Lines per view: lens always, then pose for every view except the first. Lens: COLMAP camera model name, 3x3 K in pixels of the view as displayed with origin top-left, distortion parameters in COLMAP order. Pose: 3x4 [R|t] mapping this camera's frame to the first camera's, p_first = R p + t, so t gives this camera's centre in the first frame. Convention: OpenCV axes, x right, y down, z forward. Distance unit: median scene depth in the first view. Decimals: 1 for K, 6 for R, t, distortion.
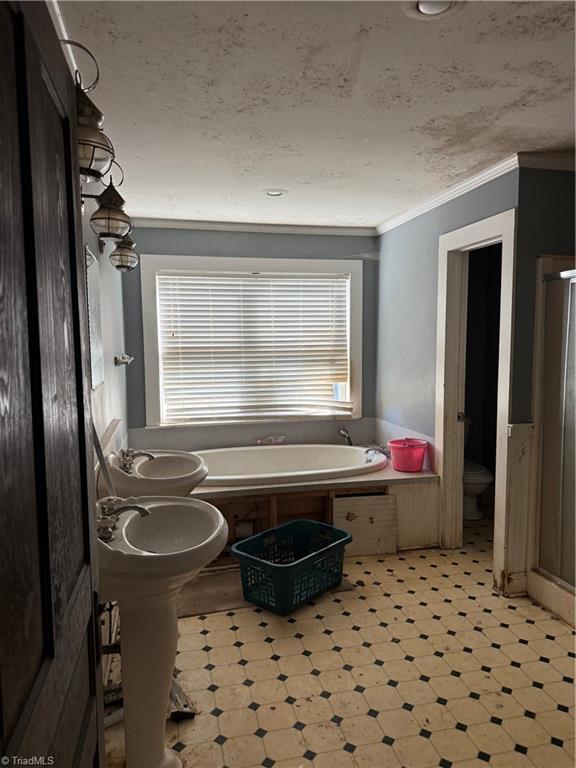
lens RADIAL K [[534.4, 0, 287.6], [0, 534.4, 380.6], [0, 0, 1]] dist [0.036468, -0.061844]
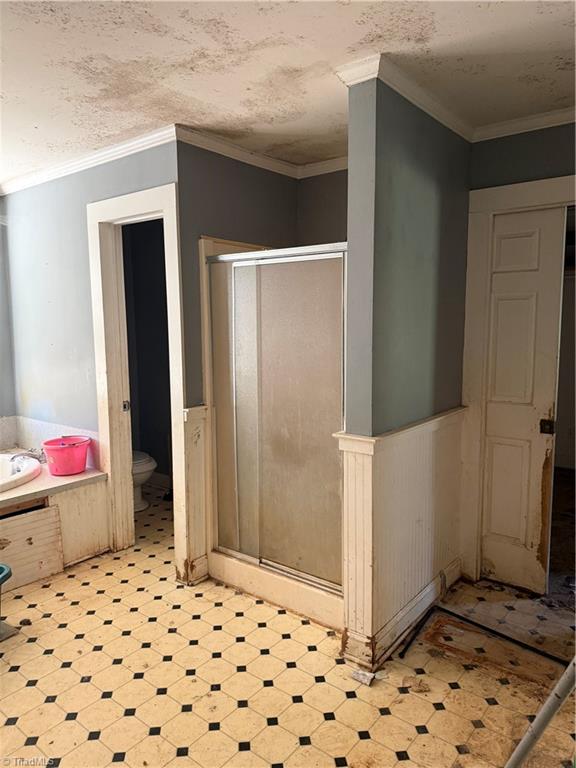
lens RADIAL K [[534.4, 0, 287.6], [0, 534.4, 380.6], [0, 0, 1]] dist [0.036468, -0.061844]
pose [[0.779393, -0.067525, 0.622886, -0.037333], [0.049275, 0.997702, 0.046501, -0.005597], [-0.624595, -0.005550, 0.780929, 0.124950]]
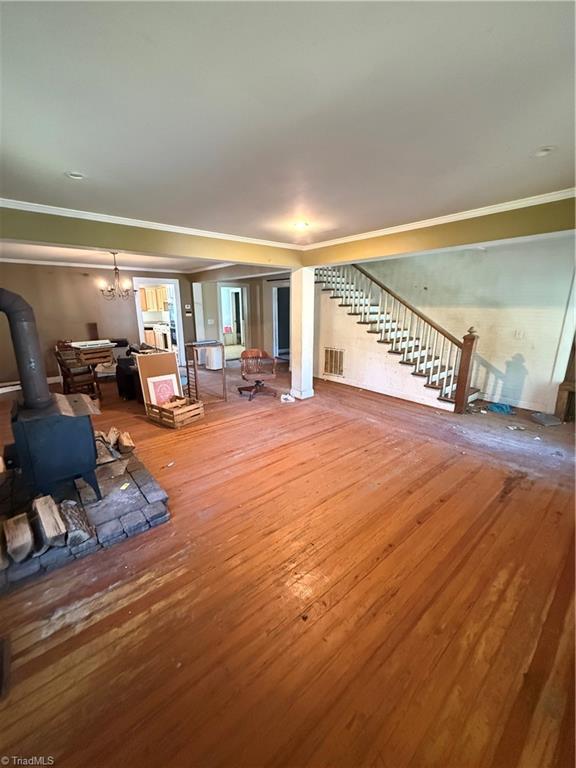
lens RADIAL K [[308.7, 0, 288.0], [0, 308.7, 384.0], [0, 0, 1]] dist [-0.000088, -0.000003]
pose [[0.885236, -0.106496, 0.452787, -0.904337], [0.029253, 0.984257, 0.174307, 0.196651], [-0.464222, -0.141058, 0.874415, -2.727858]]
